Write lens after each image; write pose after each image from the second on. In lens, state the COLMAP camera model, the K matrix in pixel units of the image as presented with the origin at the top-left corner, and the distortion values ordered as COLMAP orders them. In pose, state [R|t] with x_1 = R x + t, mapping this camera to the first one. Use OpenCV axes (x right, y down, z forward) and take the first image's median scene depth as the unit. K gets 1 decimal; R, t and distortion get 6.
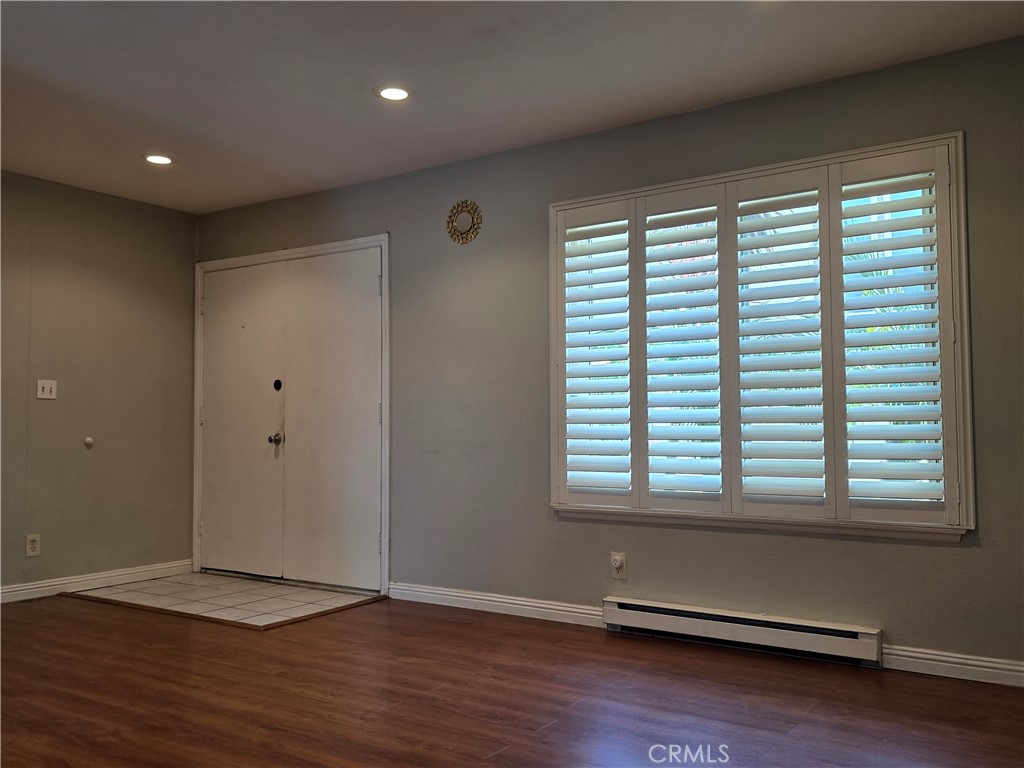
lens RADIAL K [[869.3, 0, 511.7], [0, 869.3, 385.1], [0, 0, 1]] dist [0.052543, -0.026281]
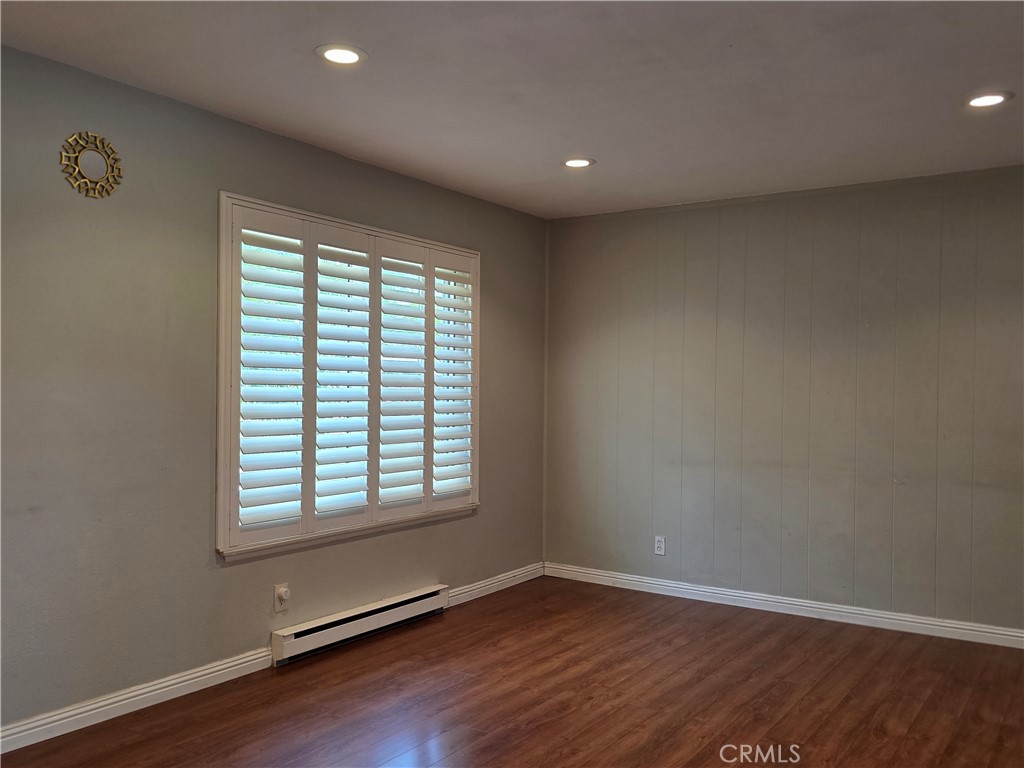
lens RADIAL K [[869.3, 0, 520.9], [0, 869.3, 397.3], [0, 0, 1]] dist [0.052543, -0.026281]
pose [[0.005702, -0.004984, 0.999971, -0.970975], [-0.060454, 0.998157, 0.005319, -0.040534], [-0.998155, -0.060483, 0.005390, 0.856219]]
